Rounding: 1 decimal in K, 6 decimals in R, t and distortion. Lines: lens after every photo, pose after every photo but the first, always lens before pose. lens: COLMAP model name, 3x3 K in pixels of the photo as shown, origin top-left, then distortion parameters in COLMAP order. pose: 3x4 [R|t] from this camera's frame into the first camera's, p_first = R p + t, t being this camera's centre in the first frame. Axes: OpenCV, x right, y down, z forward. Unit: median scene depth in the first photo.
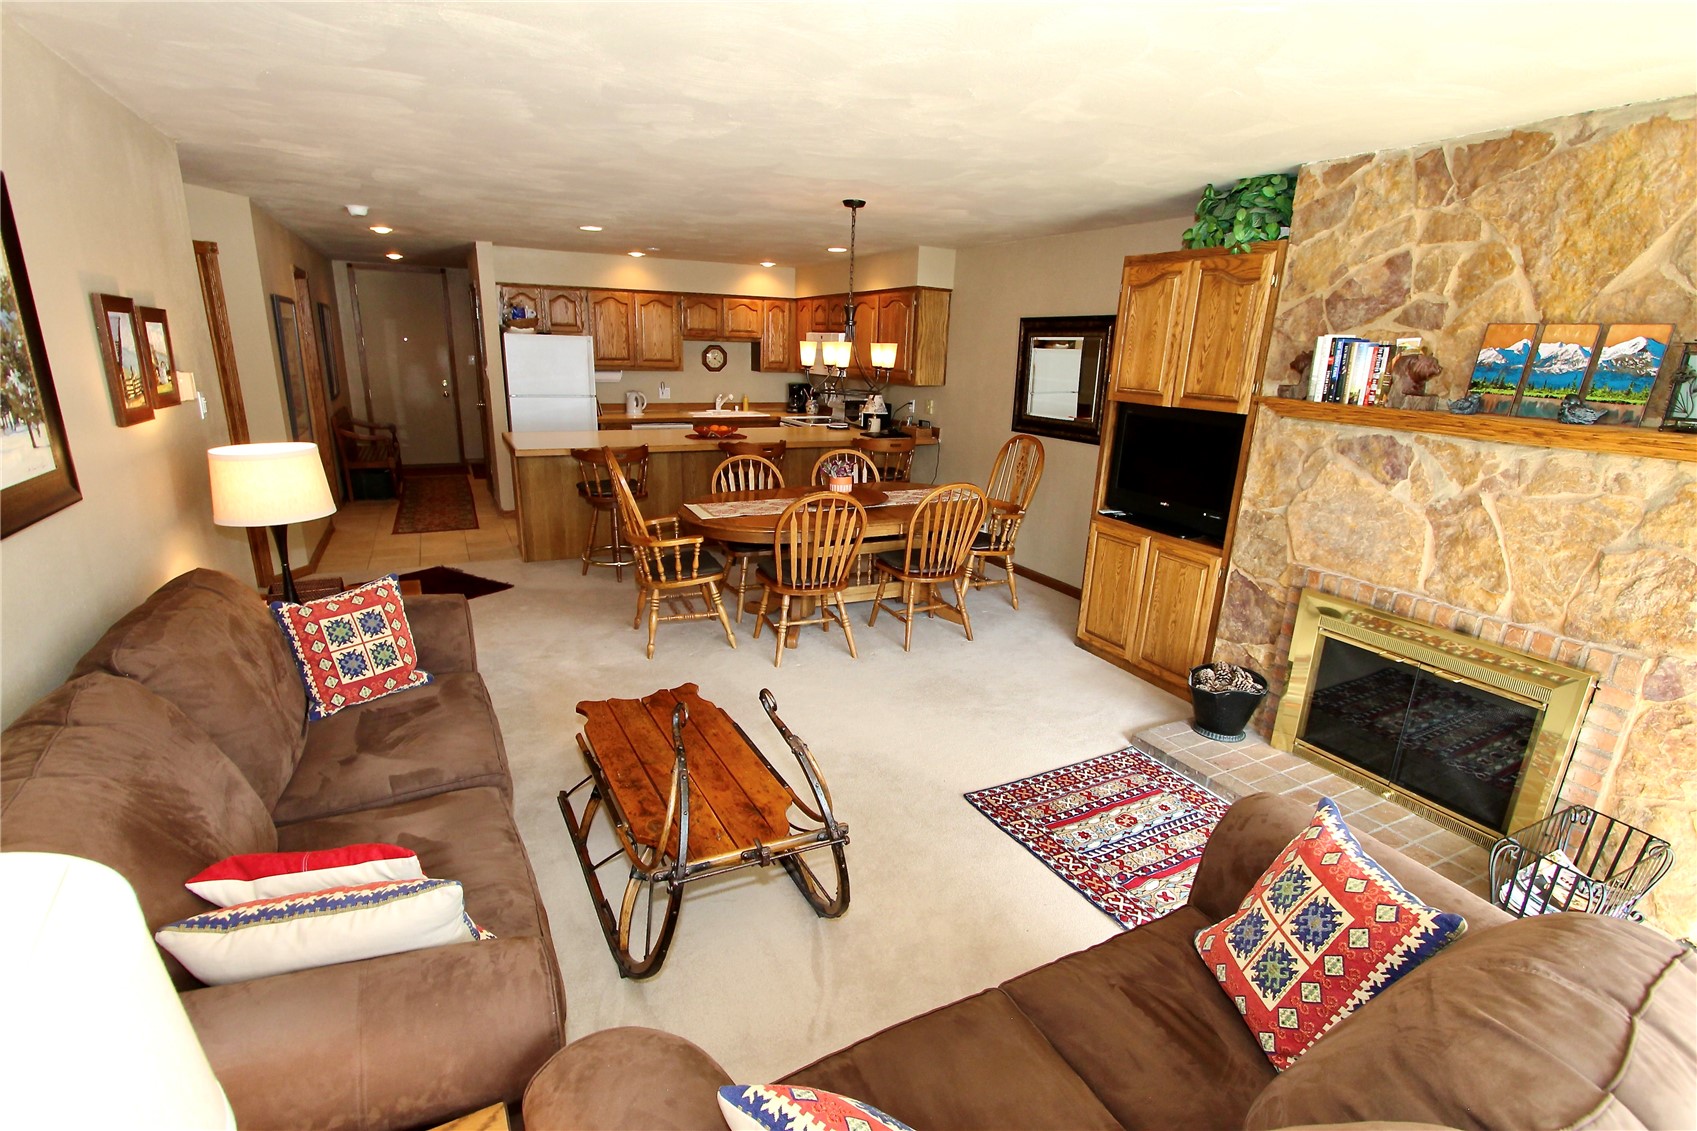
lens RADIAL K [[787.9, 0, 852.1], [0, 787.9, 588.9], [0, 0, 1]] dist [-0.016858, 0.001765]
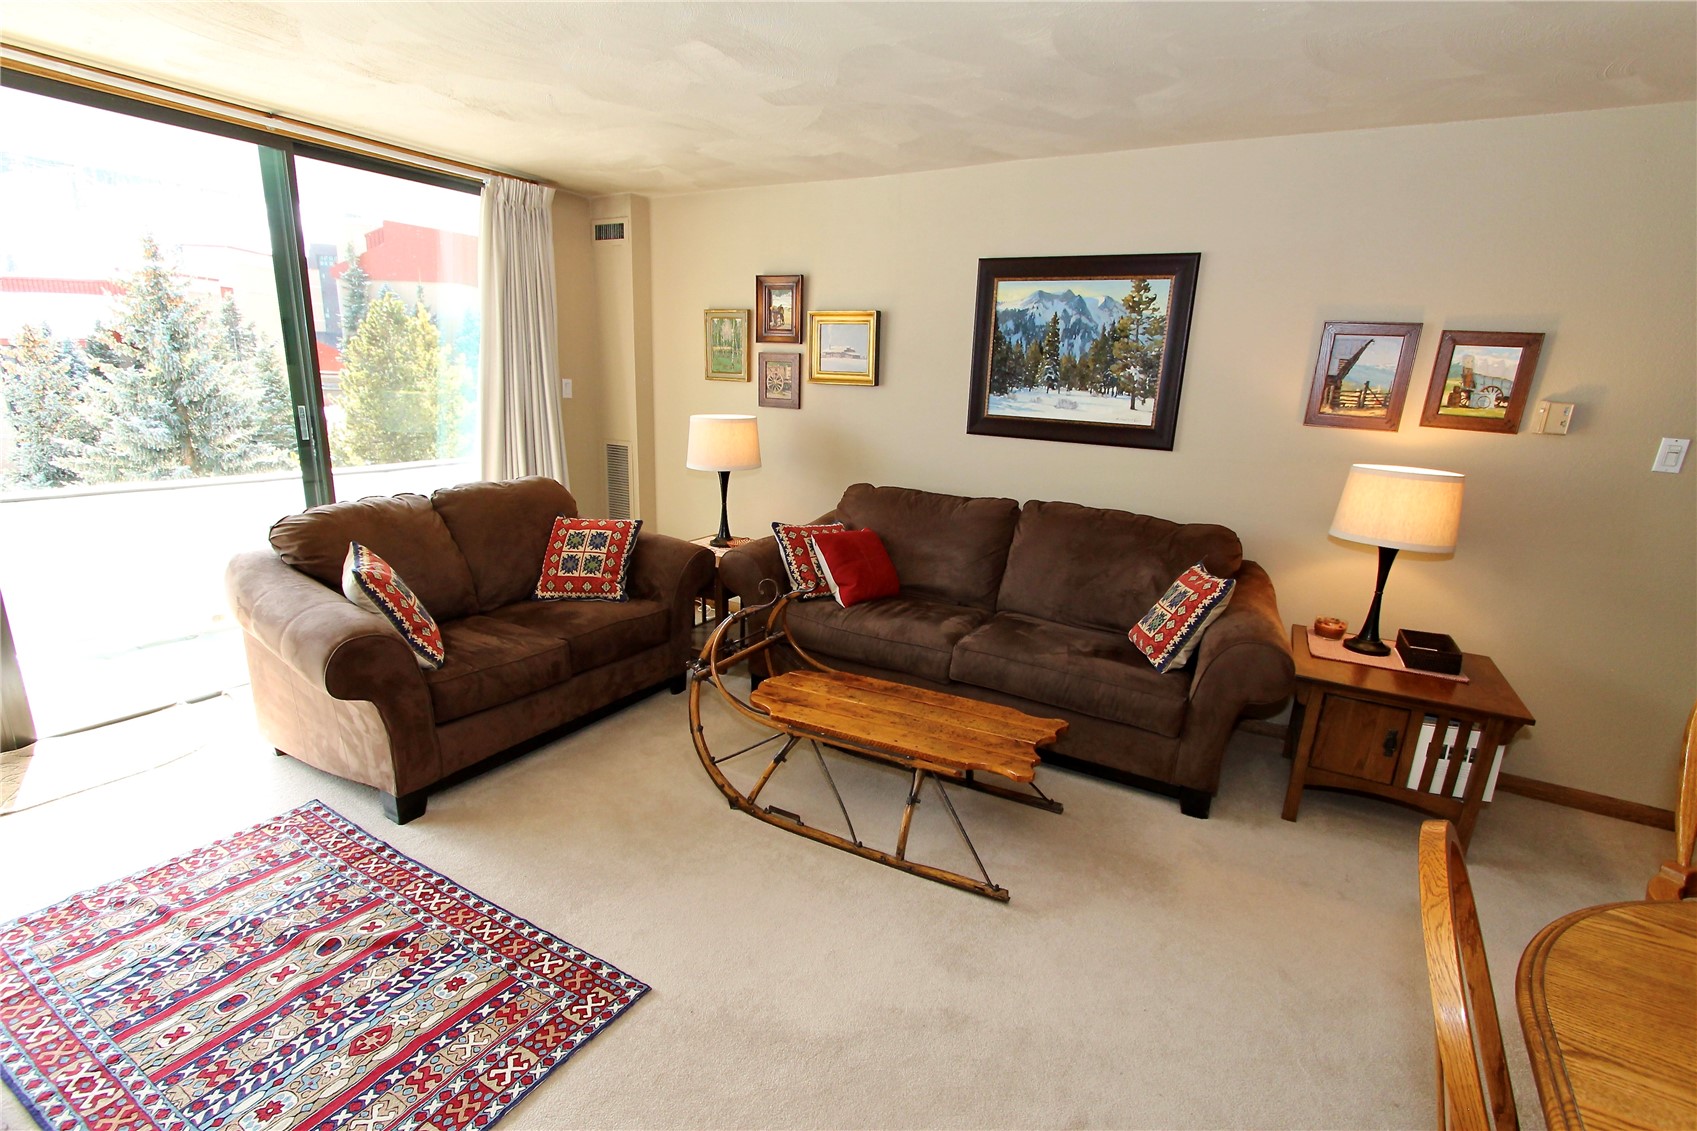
lens RADIAL K [[787.9, 0, 852.1], [0, 787.9, 588.9], [0, 0, 1]] dist [-0.016858, 0.001765]
pose [[-0.841953, 0.076368, -0.534120, 0.341488], [-0.225893, 0.849104, 0.477487, -0.370485], [0.489988, 0.522676, -0.697655, 1.454209]]
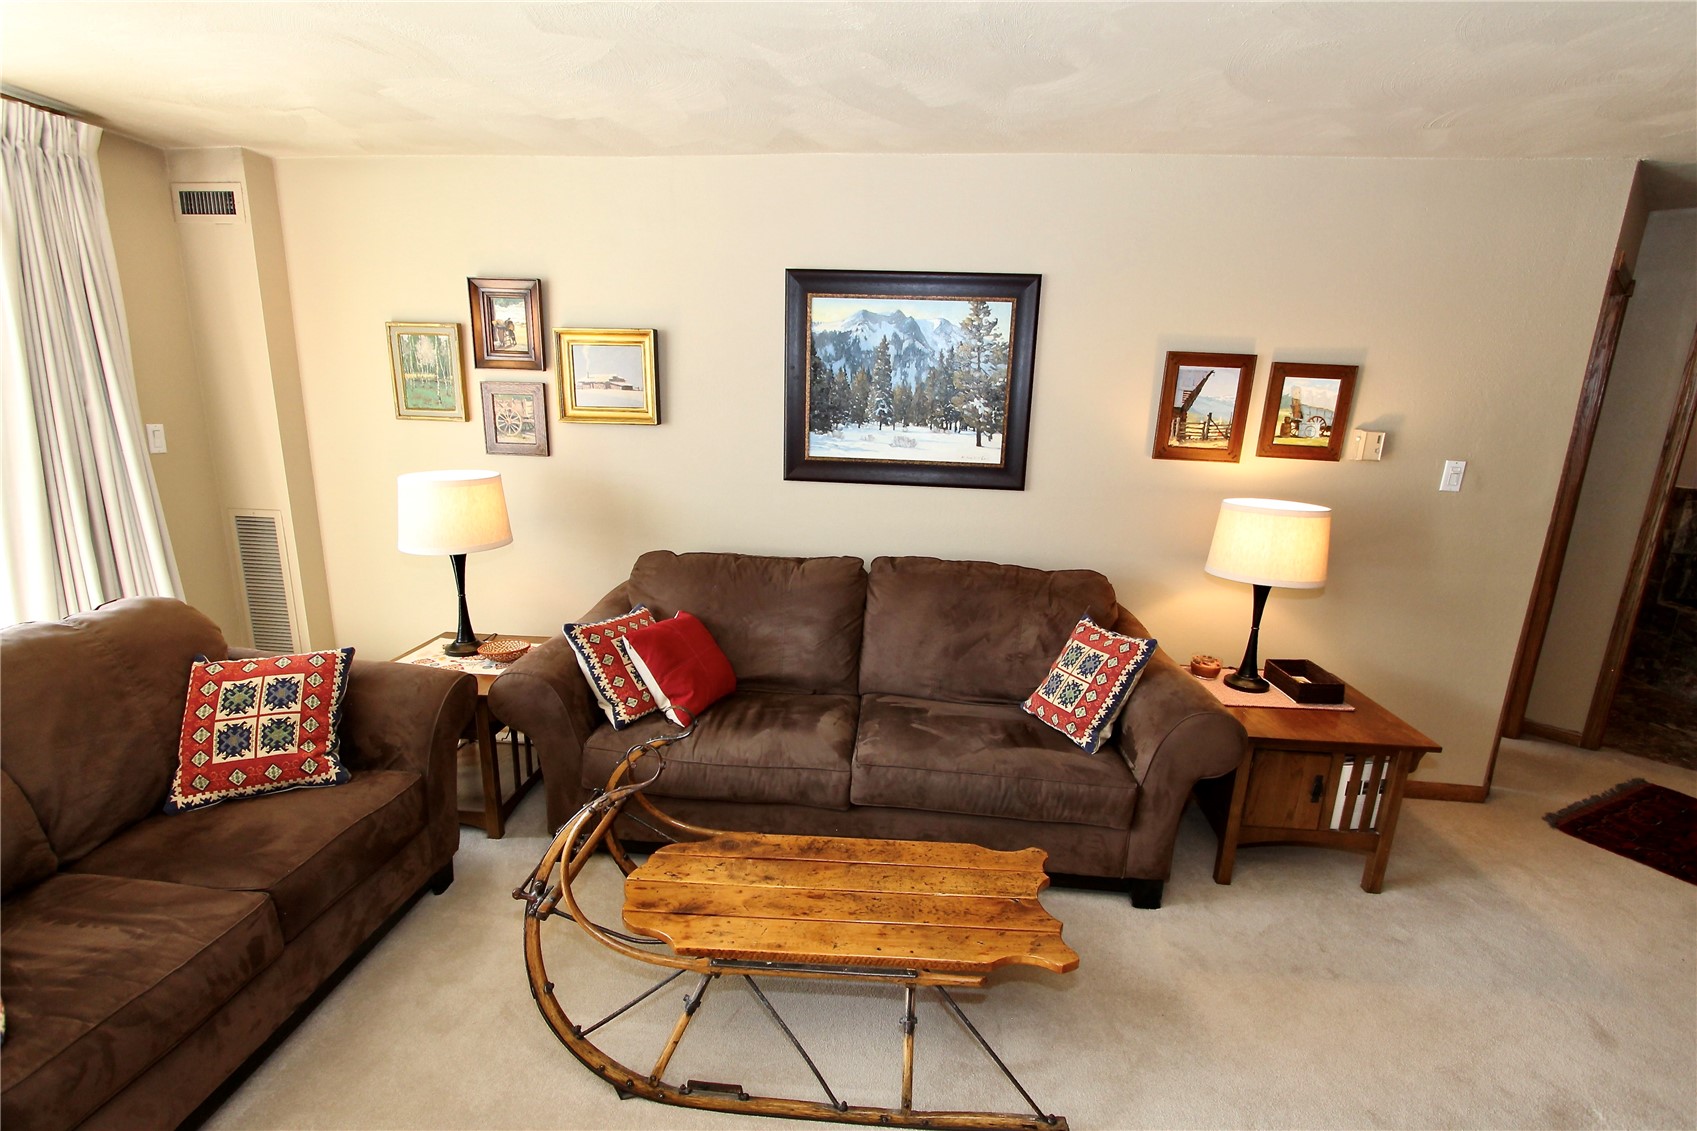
lens RADIAL K [[787.9, 0, 852.1], [0, 787.9, 588.9], [0, 0, 1]] dist [-0.016858, 0.001765]
pose [[-0.544238, 0.155202, -0.824450, 0.323801], [-0.295995, 0.884015, 0.361808, -0.290351], [0.784979, 0.440943, -0.435175, 1.091407]]
